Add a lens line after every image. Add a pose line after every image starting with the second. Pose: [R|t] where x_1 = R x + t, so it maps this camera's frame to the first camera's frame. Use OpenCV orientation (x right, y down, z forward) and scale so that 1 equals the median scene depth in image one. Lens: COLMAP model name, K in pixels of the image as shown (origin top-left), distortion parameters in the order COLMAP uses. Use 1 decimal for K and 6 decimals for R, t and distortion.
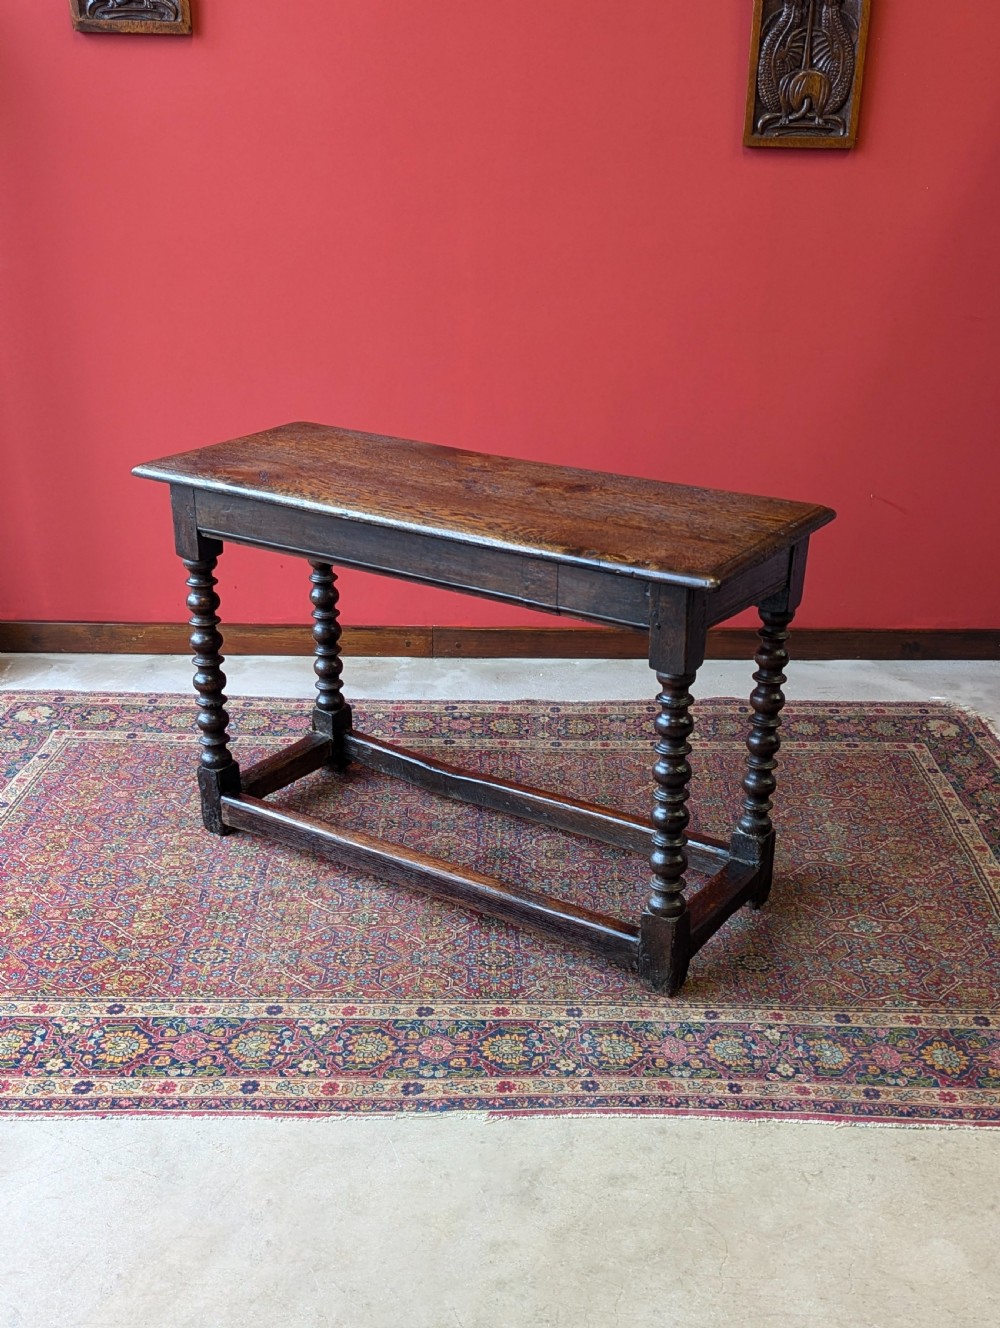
lens RADIAL K [[1491.3, 0, 509.5], [0, 1491.3, 678.1], [0, 0, 1]] dist [0.053404, -0.025848]
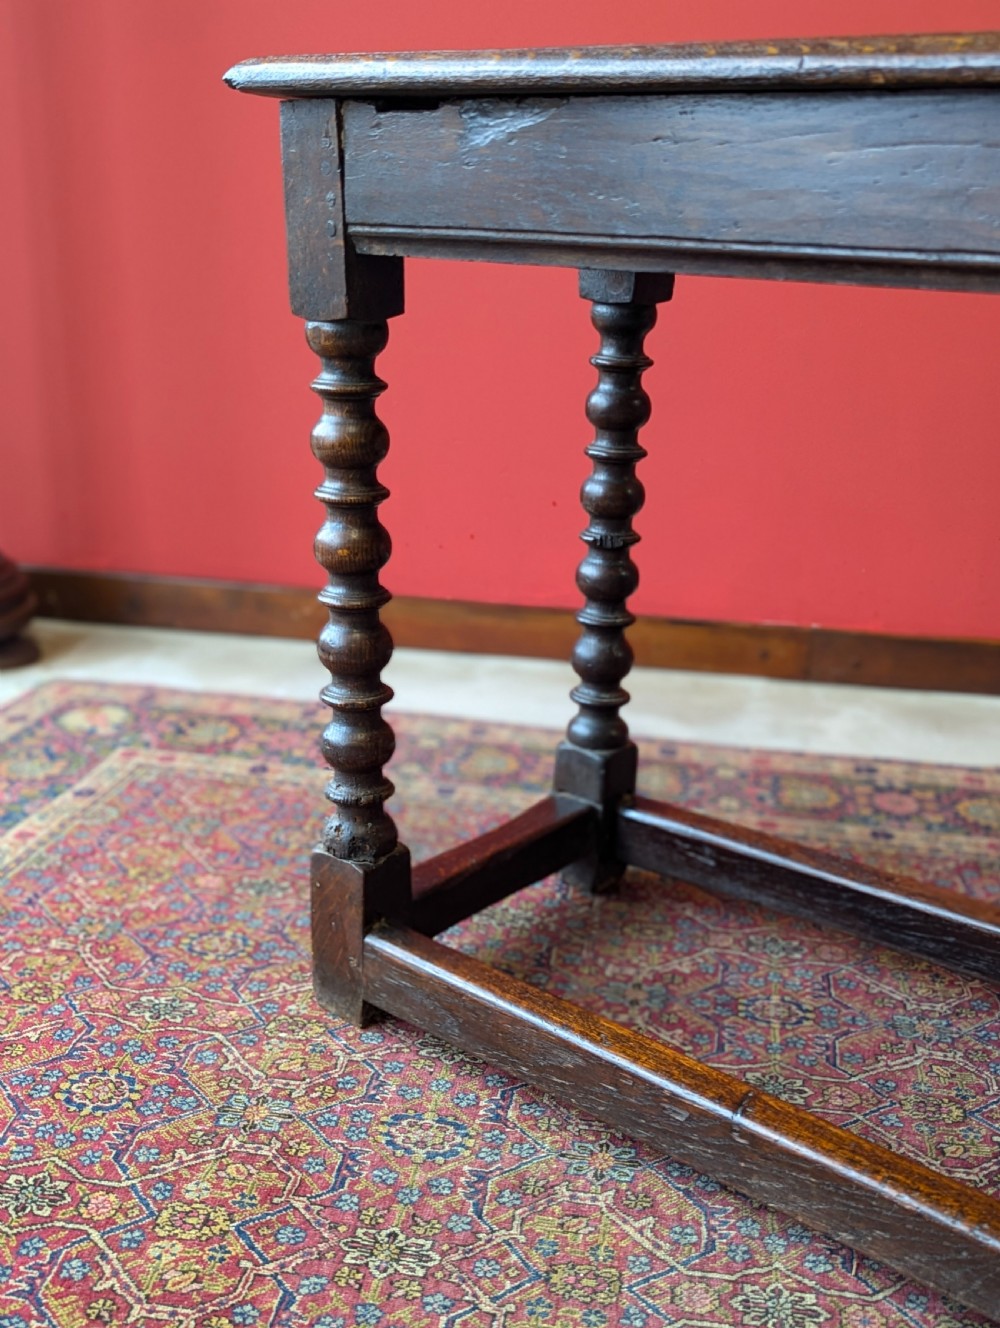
lens RADIAL K [[1503.7, 0, 511.7], [0, 1503.7, 662.7], [0, 0, 1]] dist [0.066534, -0.047321]
pose [[0.987589, 0.071019, -0.140084, -0.132970], [-0.081733, 0.994031, -0.072266, 0.045627], [0.134115, 0.082819, 0.987499, 0.692503]]
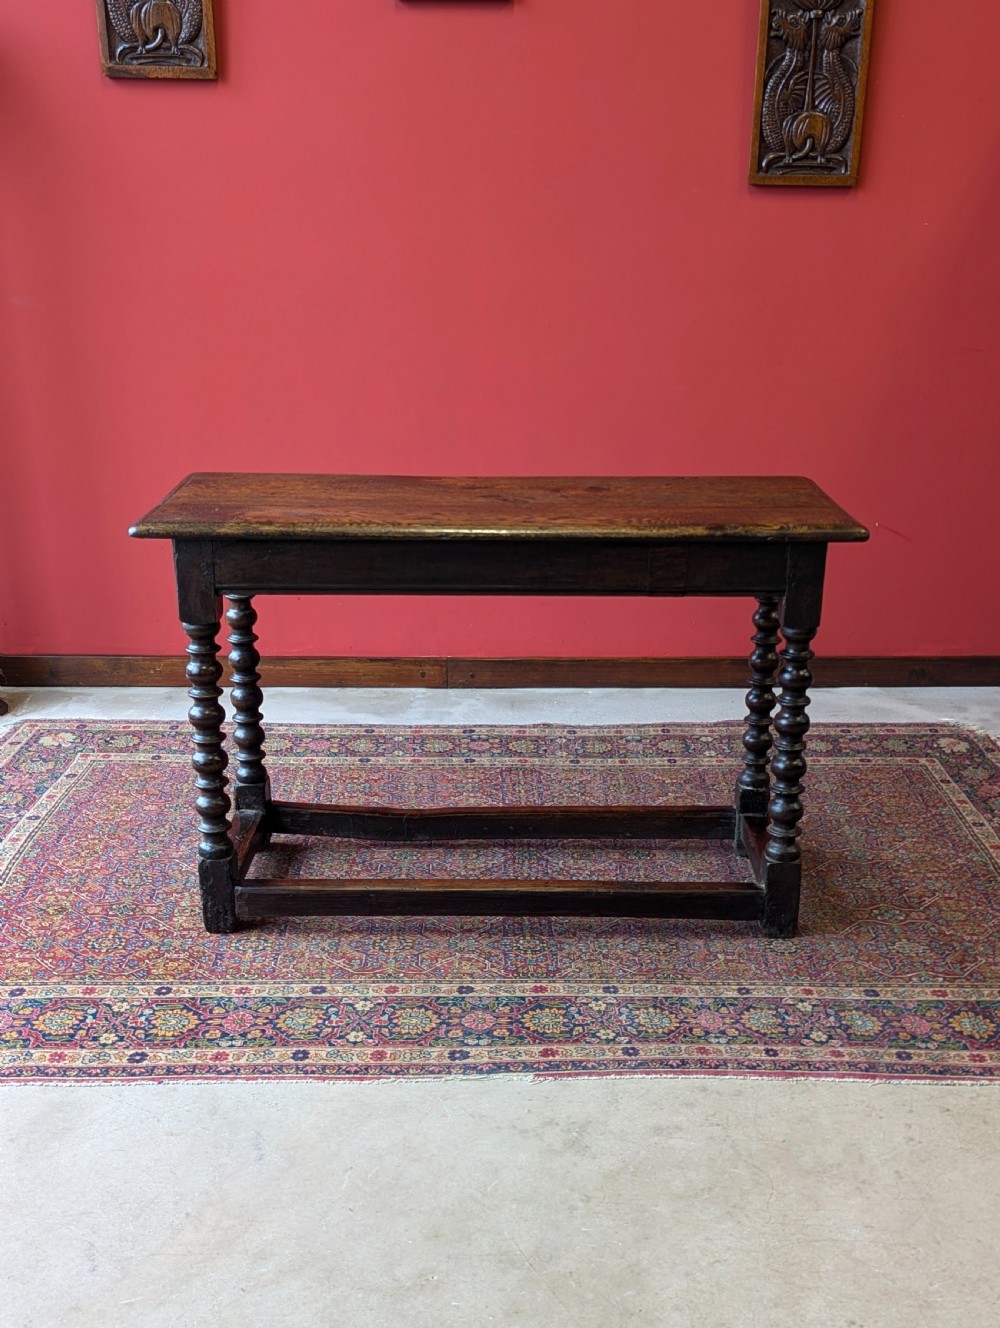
lens RADIAL K [[1529.3, 0, 506.6], [0, 1529.3, 701.9], [0, 0, 1]] dist [0.068959, -0.046586]
pose [[0.999879, -0.007820, 0.013455, -0.040744], [0.008499, 0.998651, -0.051228, 0.079629], [-0.013036, 0.051336, 0.998596, -0.061496]]
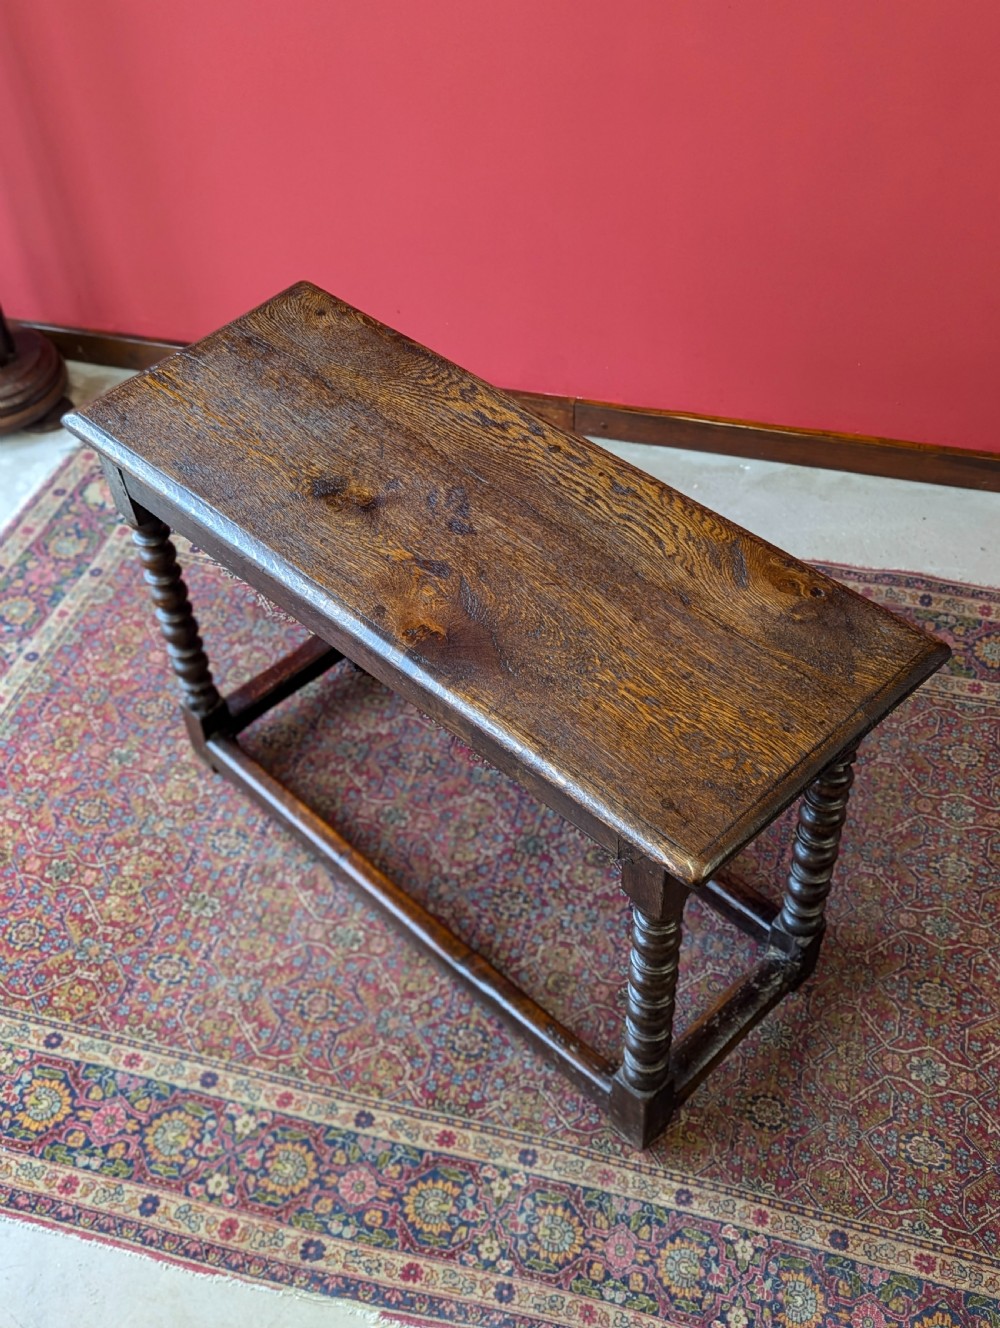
lens RADIAL K [[1533.9, 0, 484.8], [0, 1533.9, 623.0], [0, 0, 1]] dist [0.048374, -0.015016]
pose [[0.962655, 0.155689, -0.221488, 0.170046], [-0.053391, 0.911214, 0.408458, -0.425743], [0.265415, -0.381378, 0.885497, 0.317344]]
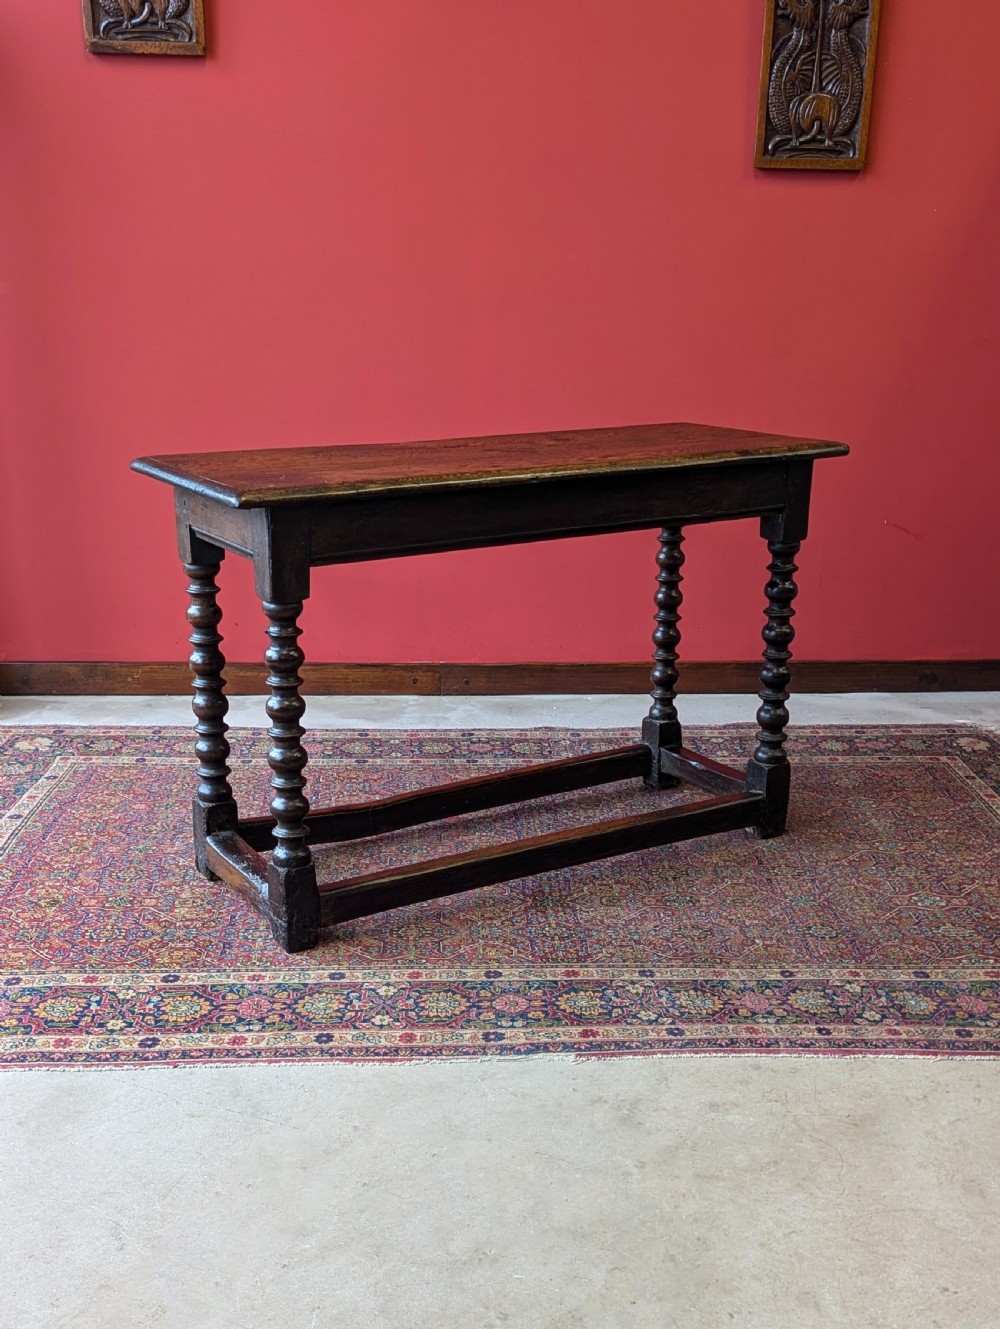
lens RADIAL K [[1573.0, 0, 495.4], [0, 1573.0, 718.6], [0, 0, 1]] dist [0.079462, -0.092390]
pose [[0.999015, -0.012190, 0.042656, -0.096341], [0.015843, 0.996135, -0.086394, 0.146009], [-0.041438, 0.086985, 0.995347, -0.028072]]
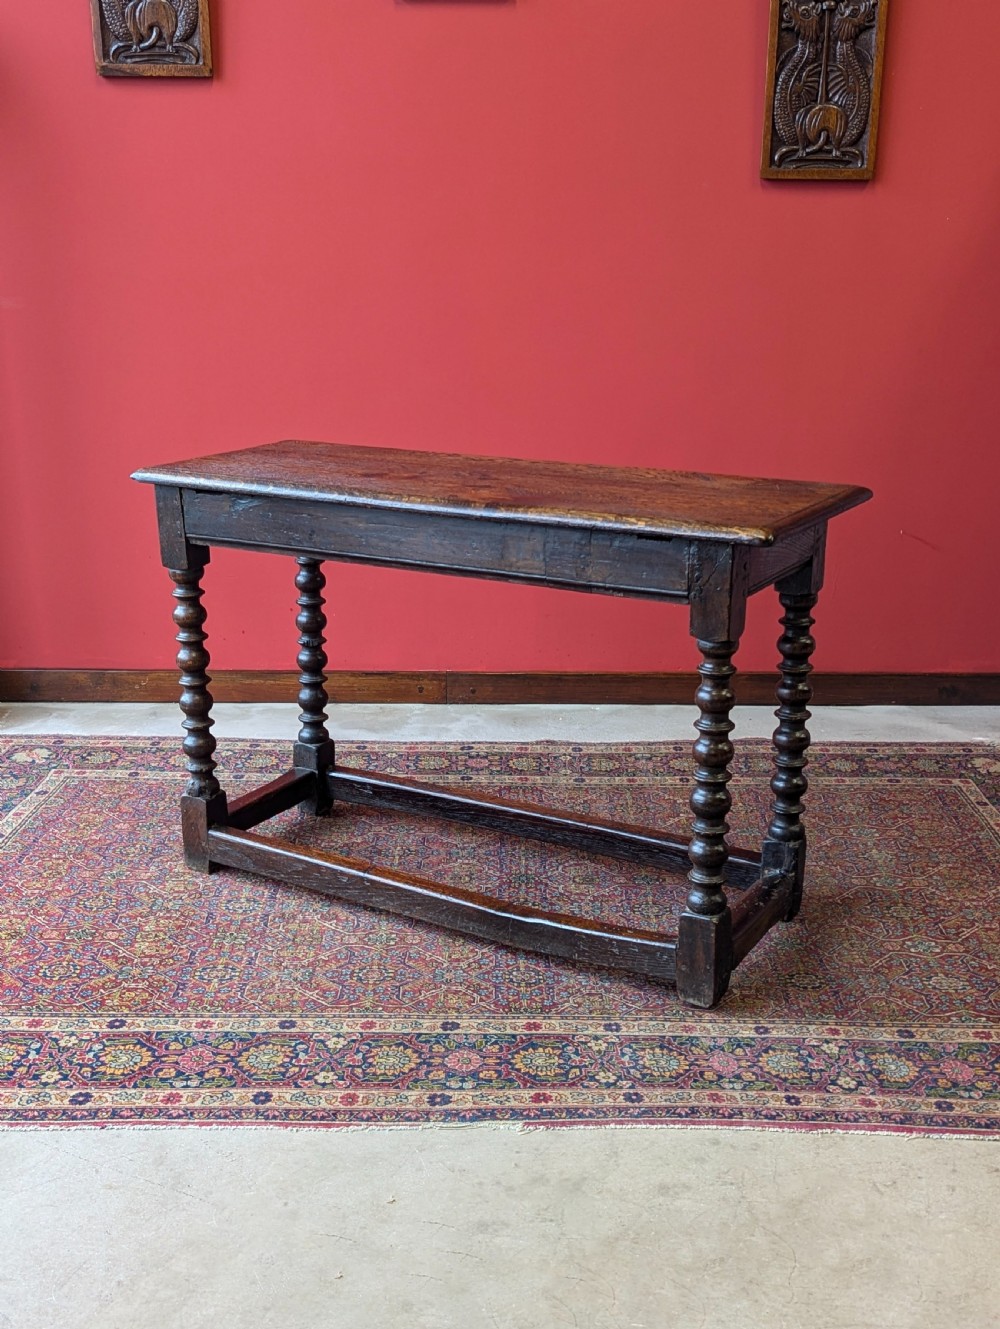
lens RADIAL K [[1535.0, 0, 484.8], [0, 1535.0, 623.4], [0, 0, 1]] dist [0.048374, -0.015016]
pose [[0.999883, -0.005053, -0.014409, -0.020236], [0.003172, 0.991809, -0.127690, 0.098086], [0.014936, 0.127630, 0.991709, 0.026926]]
